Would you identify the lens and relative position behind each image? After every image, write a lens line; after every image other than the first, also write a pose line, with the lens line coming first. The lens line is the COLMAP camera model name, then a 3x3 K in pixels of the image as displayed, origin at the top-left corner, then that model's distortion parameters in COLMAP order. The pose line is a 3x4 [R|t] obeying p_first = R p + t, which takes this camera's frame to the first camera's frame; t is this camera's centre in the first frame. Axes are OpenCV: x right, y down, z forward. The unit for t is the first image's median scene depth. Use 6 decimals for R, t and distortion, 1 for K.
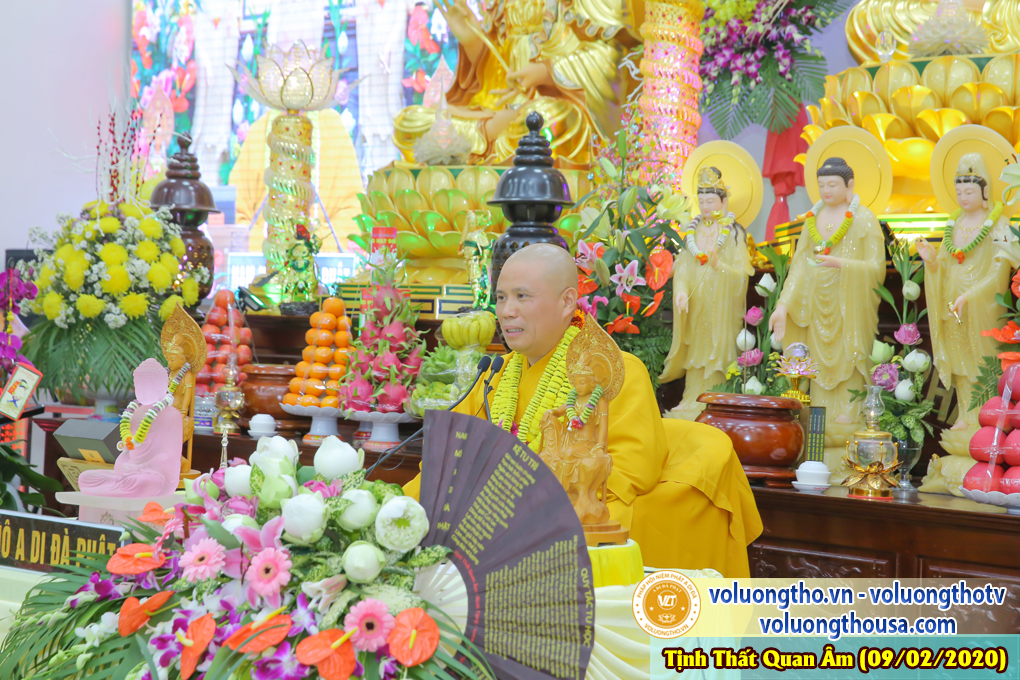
lens RADIAL K [[1879.6, 0, 506.7], [0, 1879.6, 344.5], [0, 0, 1]] dist [0.199668, 0.291332]
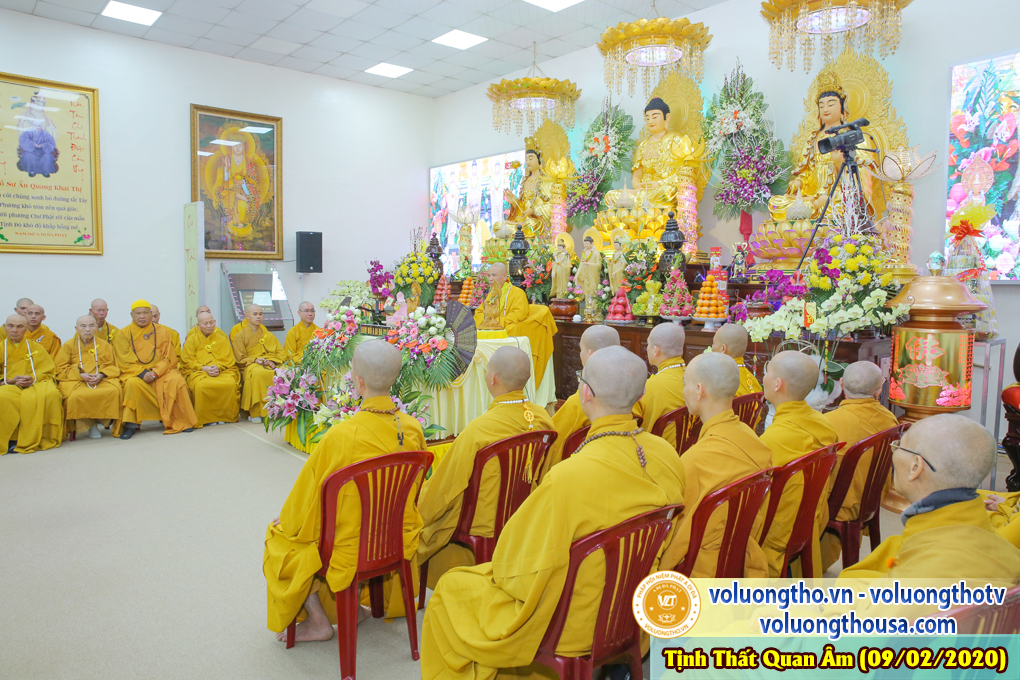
lens RADIAL K [[695.8, 0, 507.9], [0, 695.8, 337.8], [0, 0, 1]] dist [-0.111386, 0.089186]
pose [[0.990939, -0.017069, -0.133226, 0.183162], [0.025924, 0.997548, 0.065012, 0.009947], [0.131789, -0.067877, 0.988951, -0.398502]]
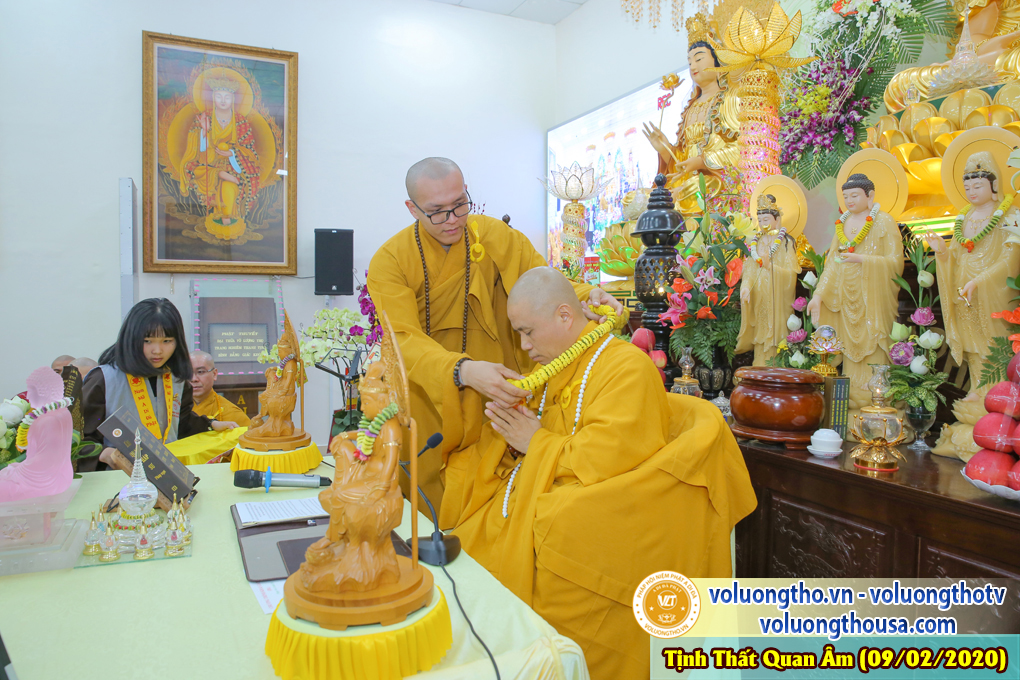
lens RADIAL K [[687.9, 0, 509.6], [0, 687.9, 337.6], [0, 0, 1]] dist [-0.111547, 0.084946]
pose [[0.917540, -0.013222, -0.397423, 0.128539], [0.024512, 0.999427, 0.023340, -0.007475], [0.396887, -0.031157, 0.917339, 0.475440]]
